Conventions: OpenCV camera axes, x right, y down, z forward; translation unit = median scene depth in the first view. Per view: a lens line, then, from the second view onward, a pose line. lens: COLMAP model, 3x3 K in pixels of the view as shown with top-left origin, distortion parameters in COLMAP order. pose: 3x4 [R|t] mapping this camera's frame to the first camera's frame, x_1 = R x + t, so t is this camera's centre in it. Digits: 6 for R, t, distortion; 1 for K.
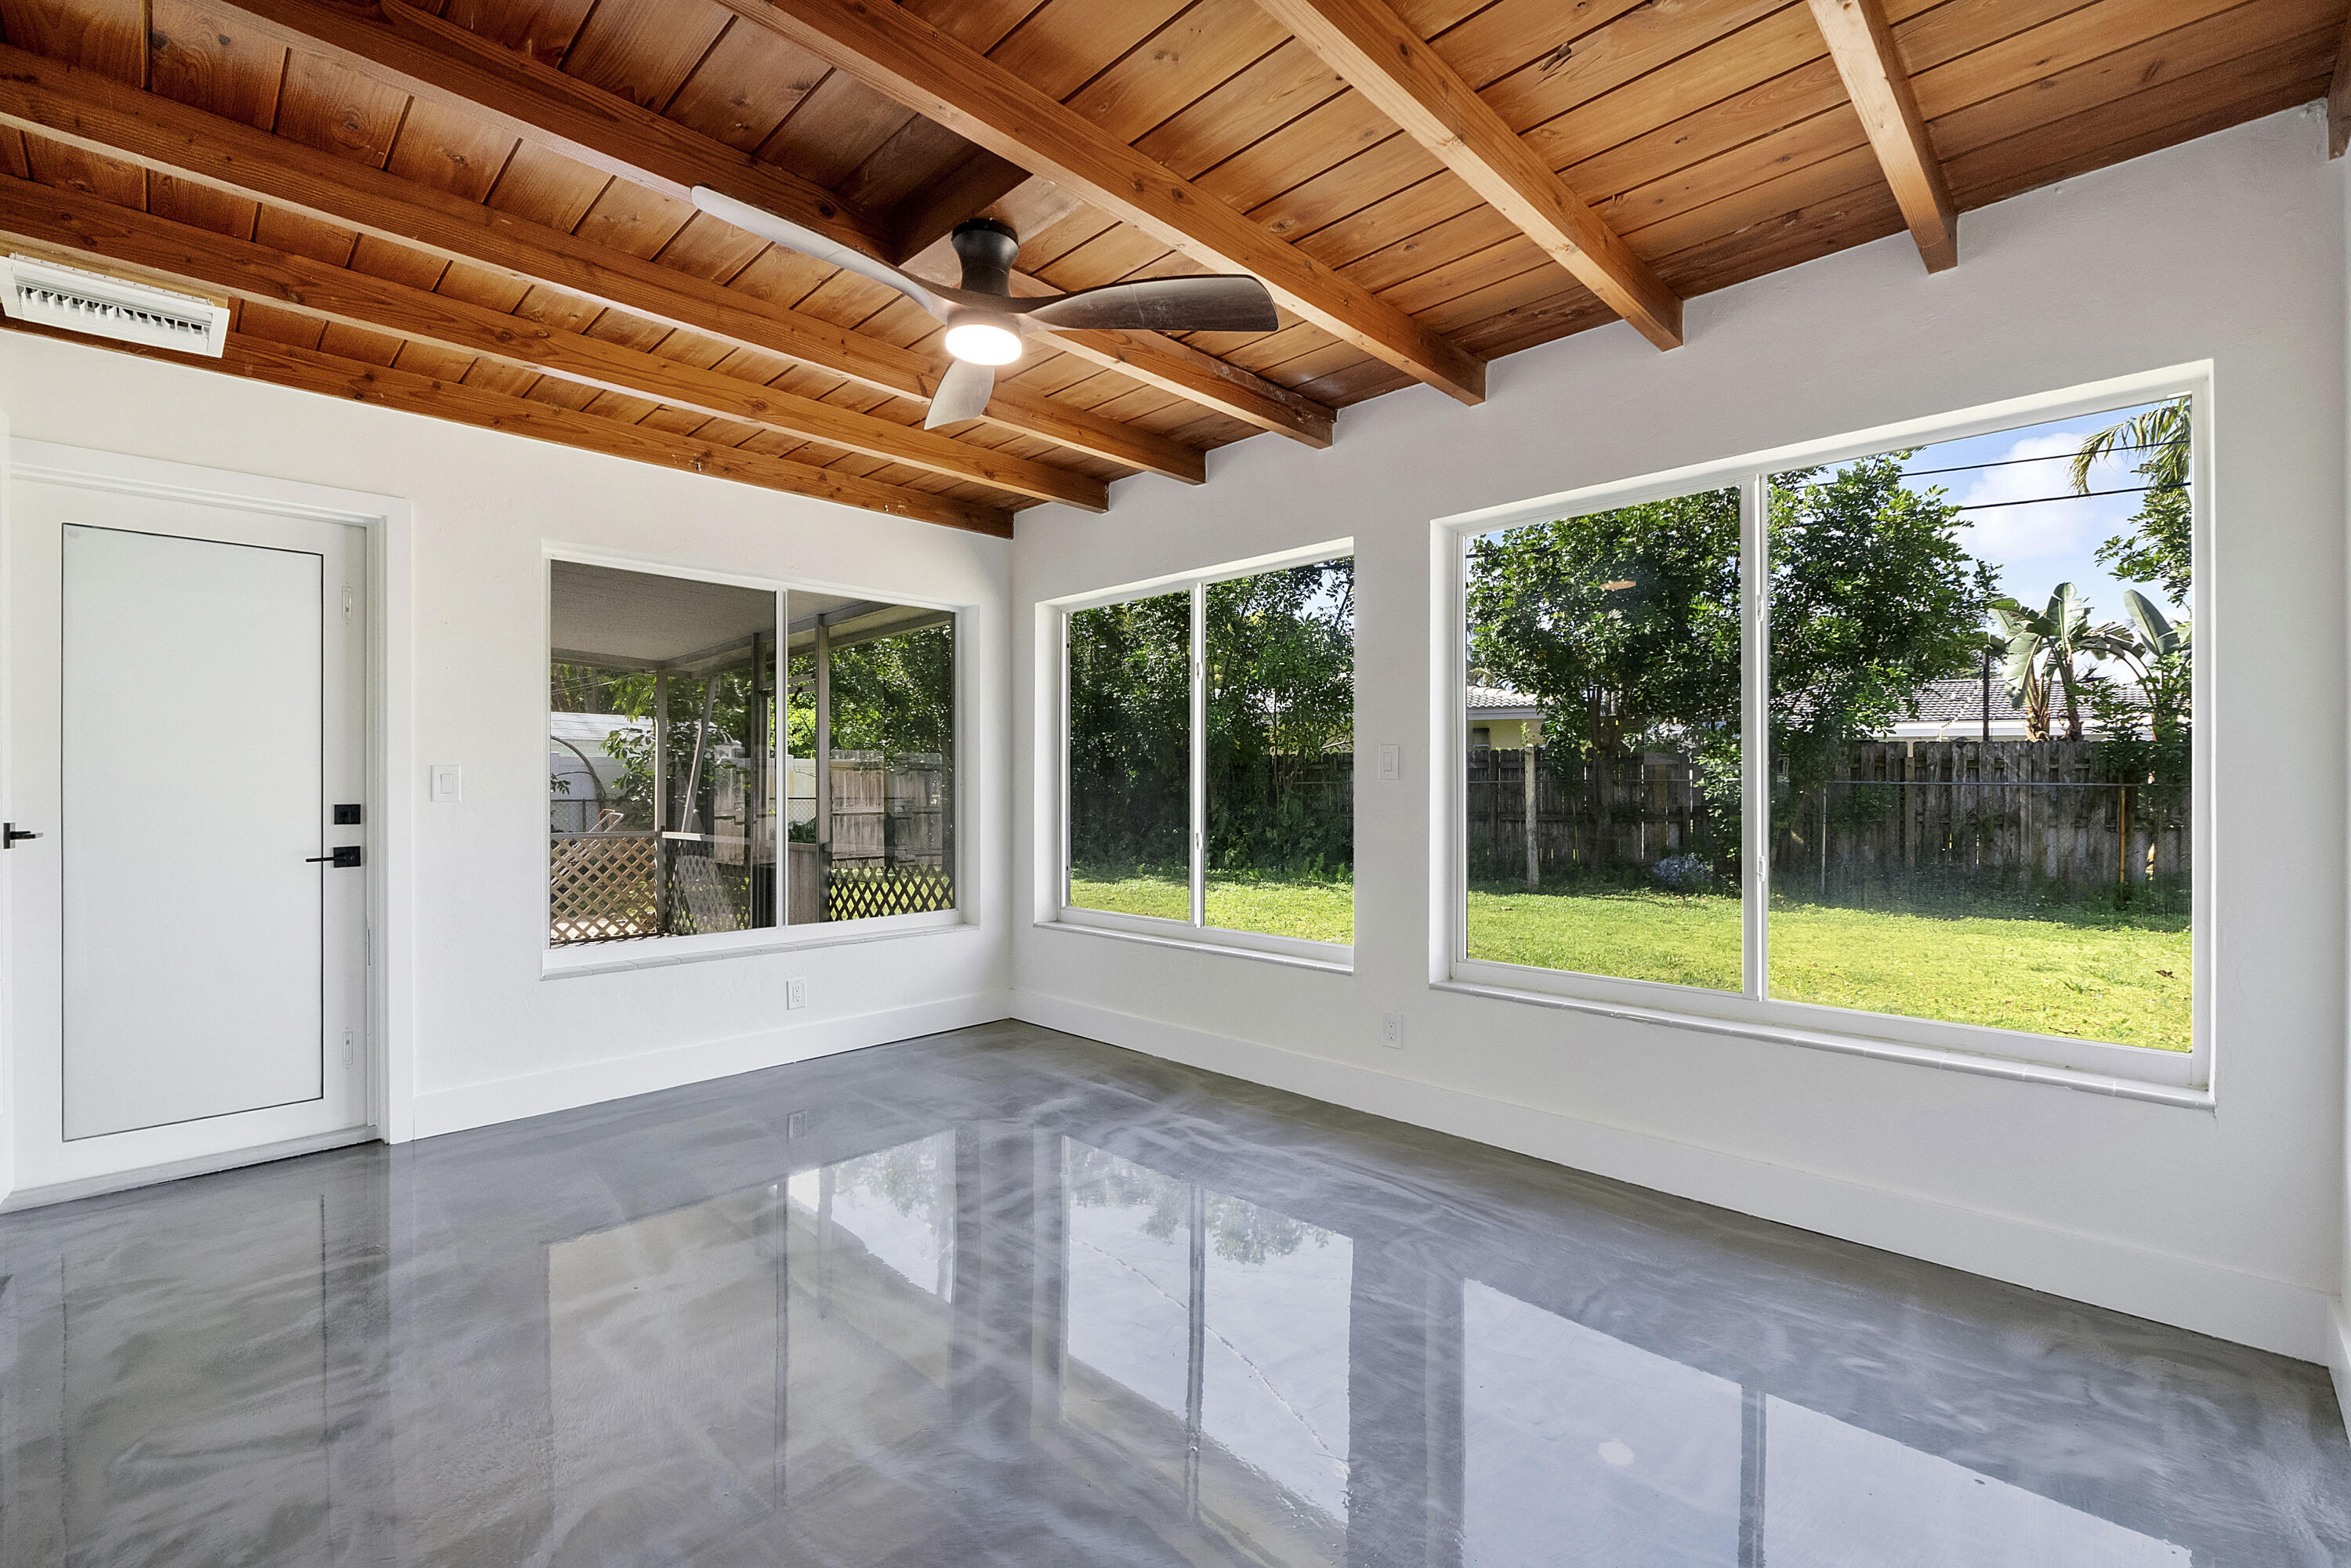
lens RADIAL K [[1006.6, 0, 1177.9], [0, 1006.6, 752.9], [0, 0, 1]] dist [-0.000491, -0.000294]
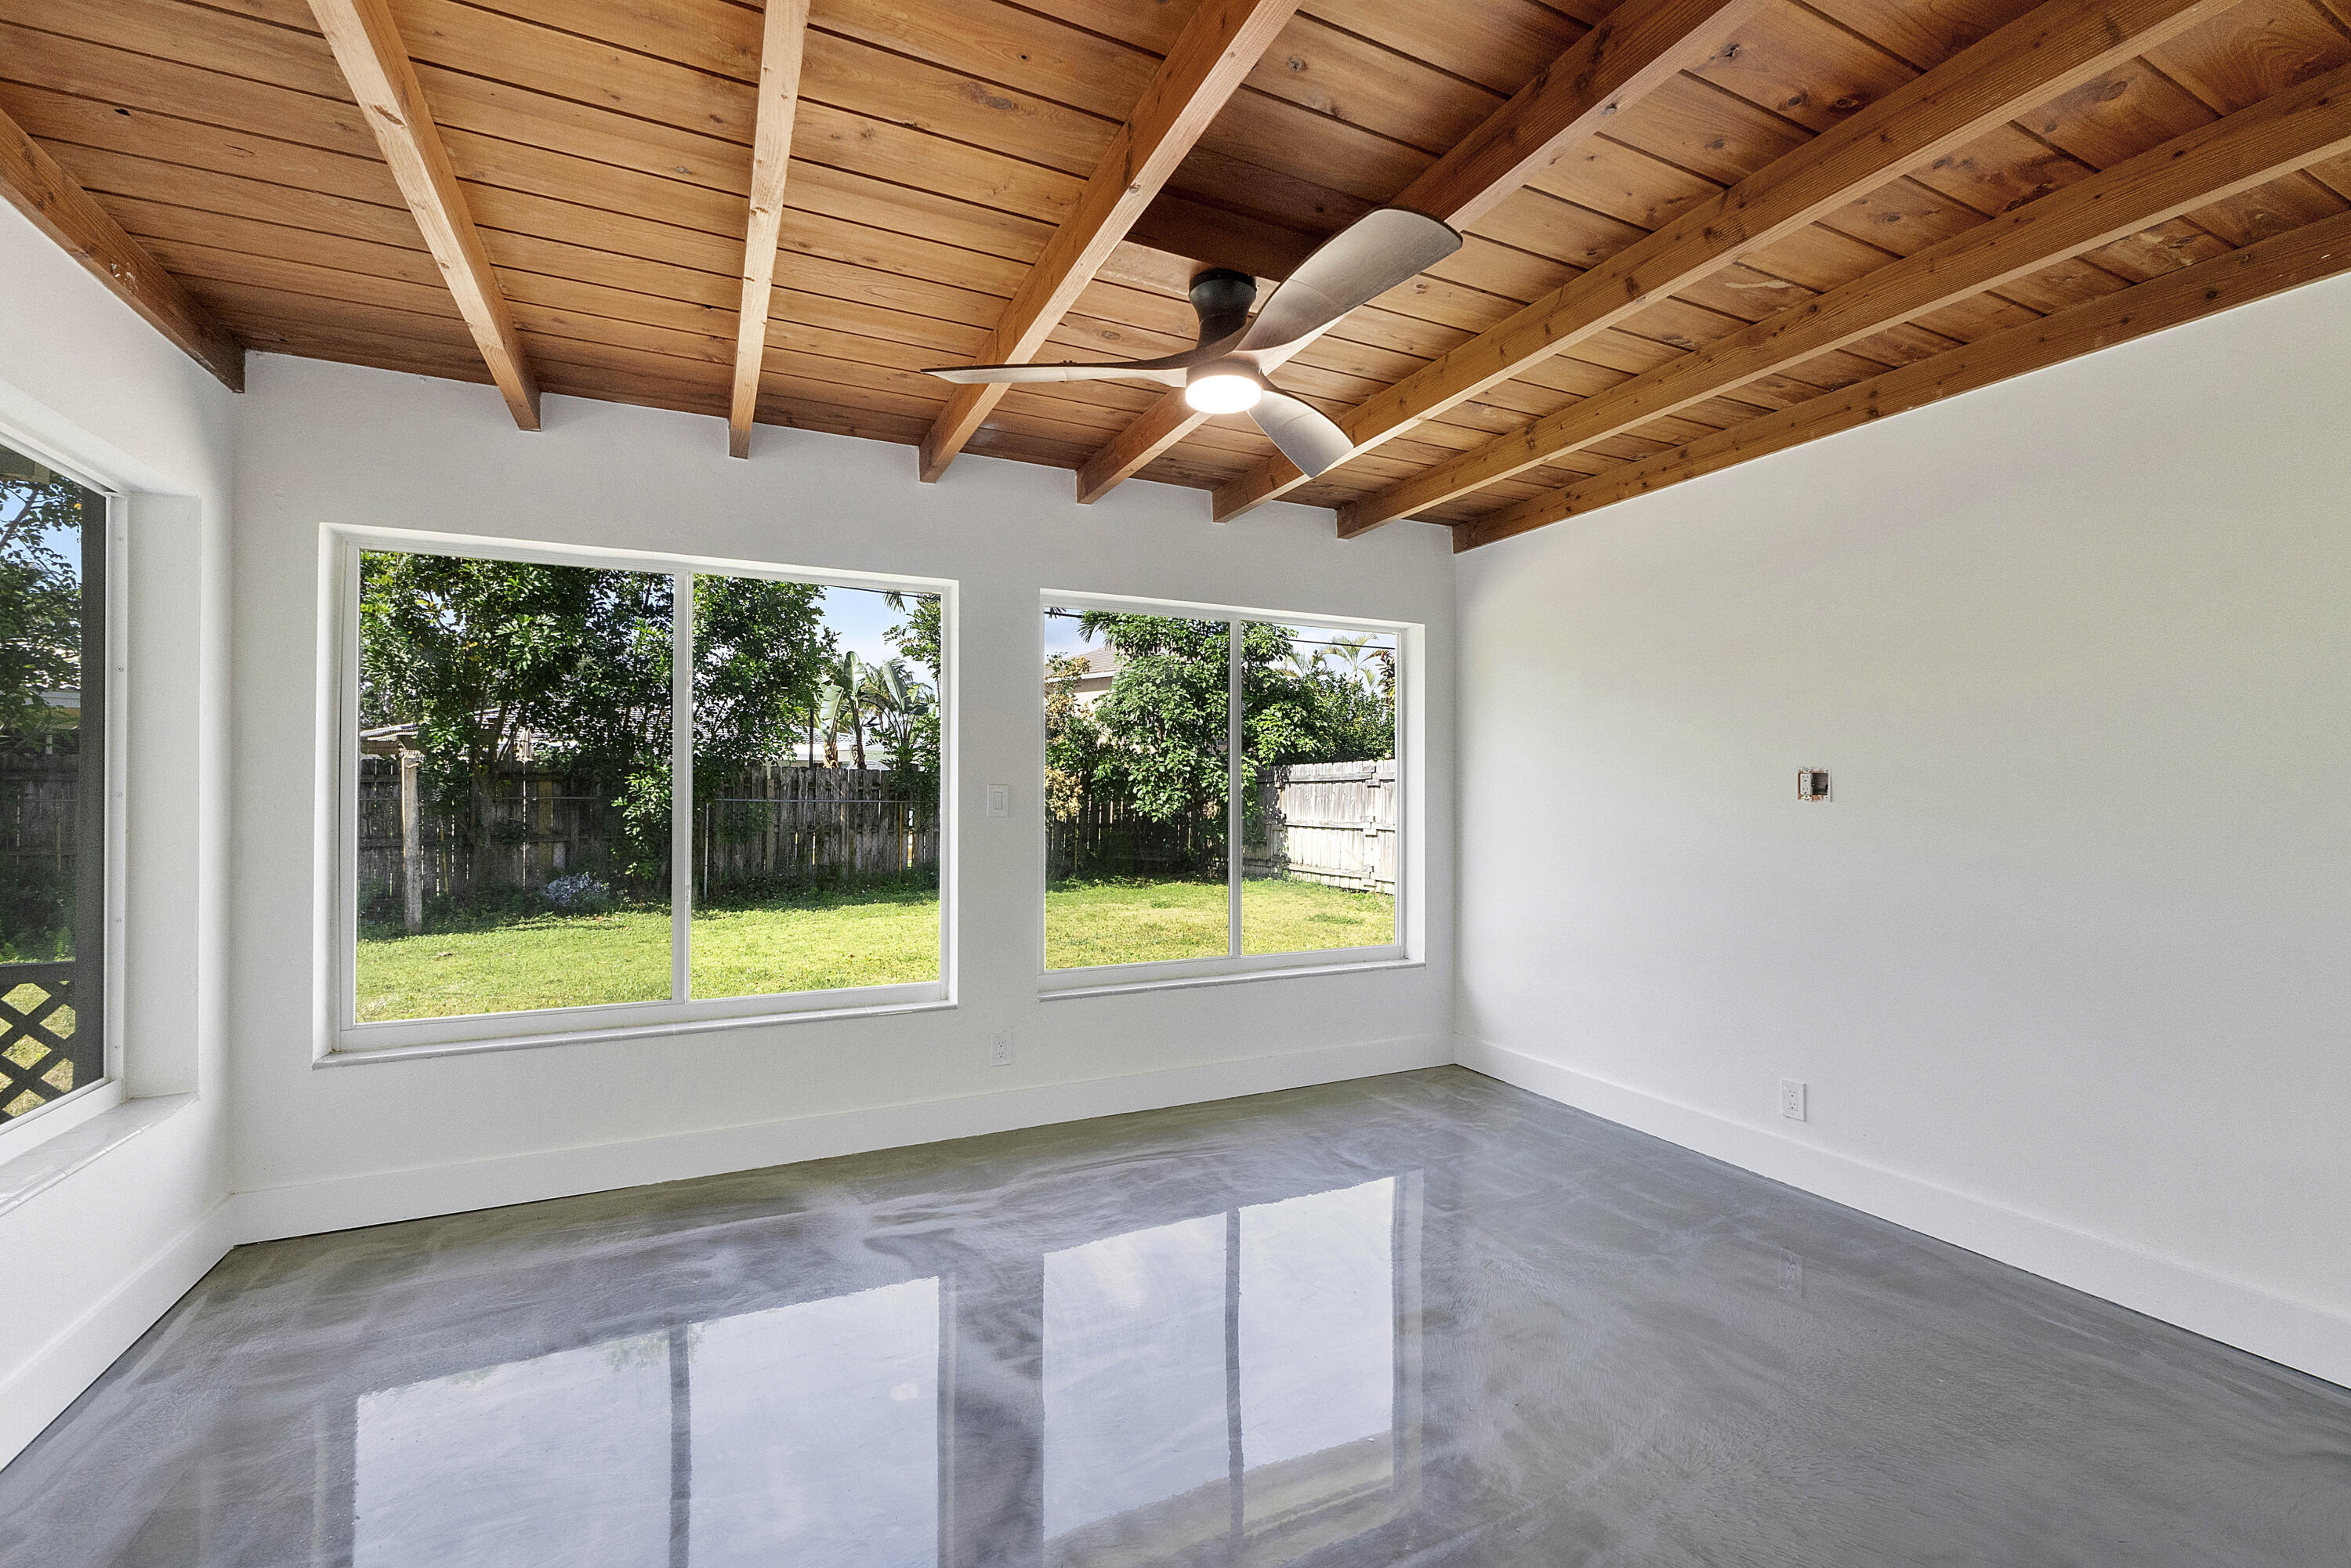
lens RADIAL K [[988.6, 0, 1175.5], [0, 988.6, 784.0], [0, 0, 1]] dist [-0.000177, 0.000023]
pose [[0.348714, 0.010432, 0.937171, -0.278484], [-0.029515, 0.999564, -0.000144, -0.005614], [-0.936764, -0.027611, 0.348870, 0.179682]]
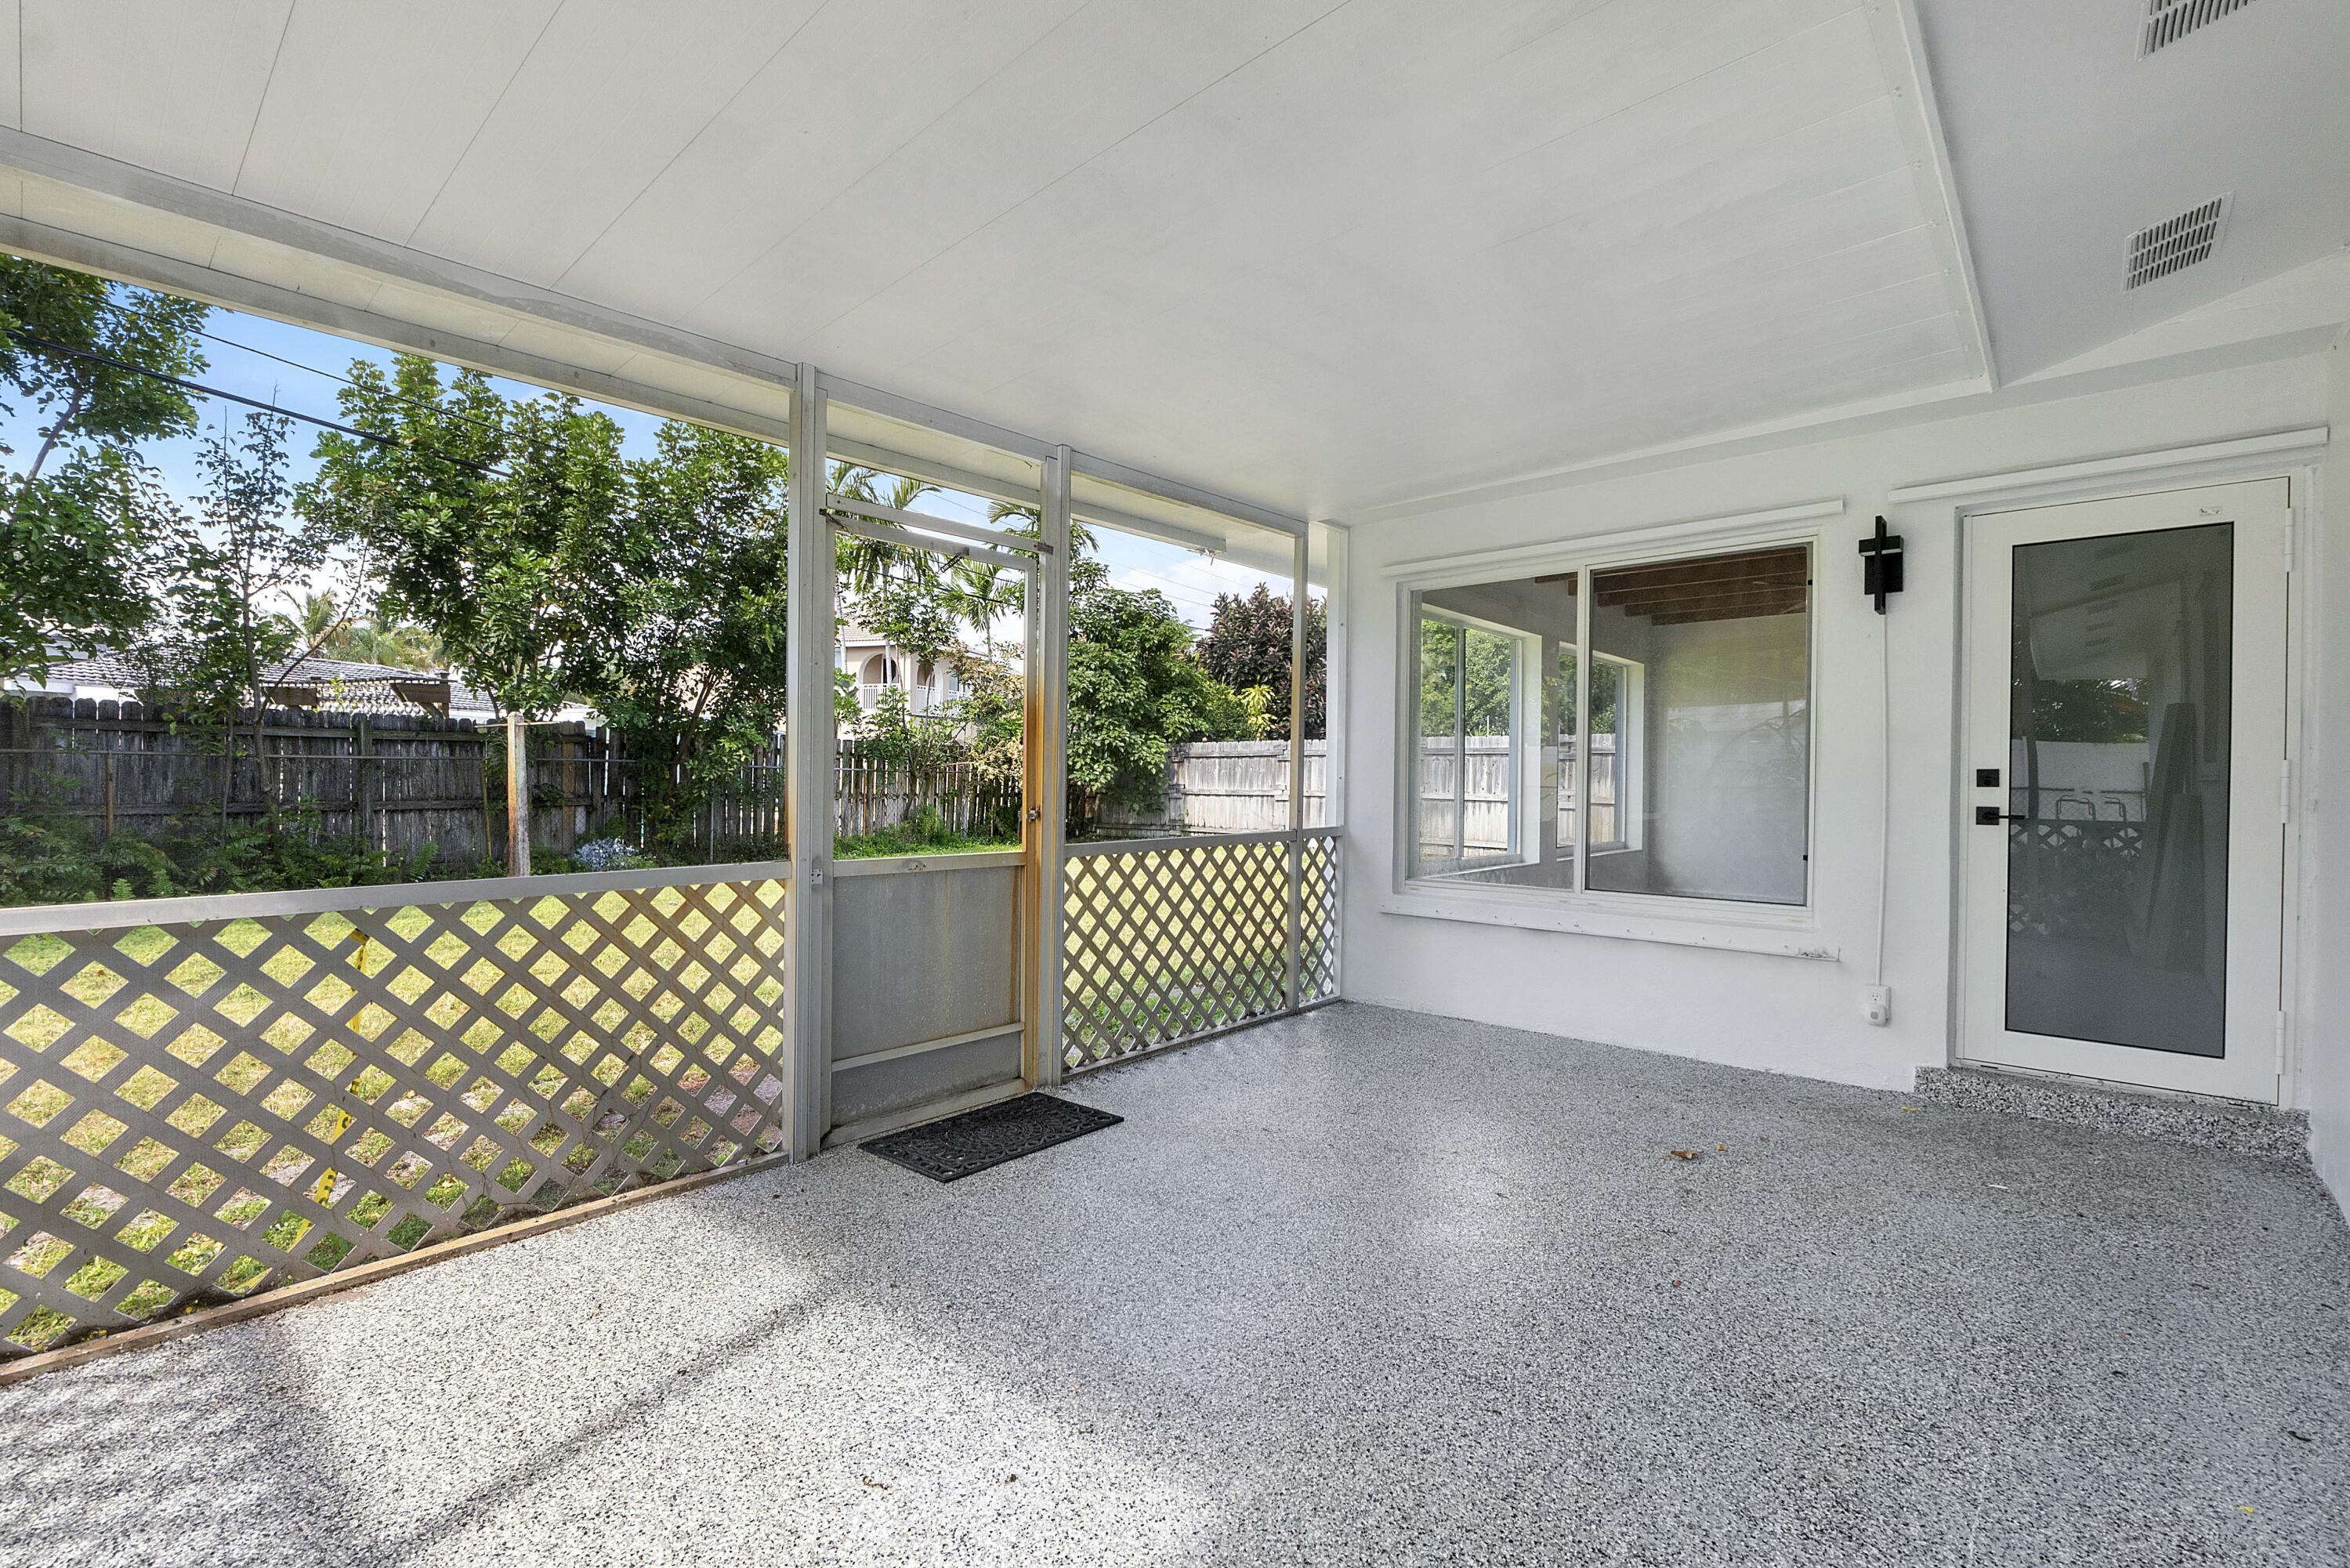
lens RADIAL K [[1020.6, 0, 1176.6], [0, 1020.6, 786.8], [0, 0, 1]] dist [0.000065, 0.000539]
pose [[-0.036054, -0.003726, 0.999343, -0.635822], [-0.039280, 0.999226, 0.002308, 0.037178], [-0.998578, -0.039171, -0.036172, 0.651673]]
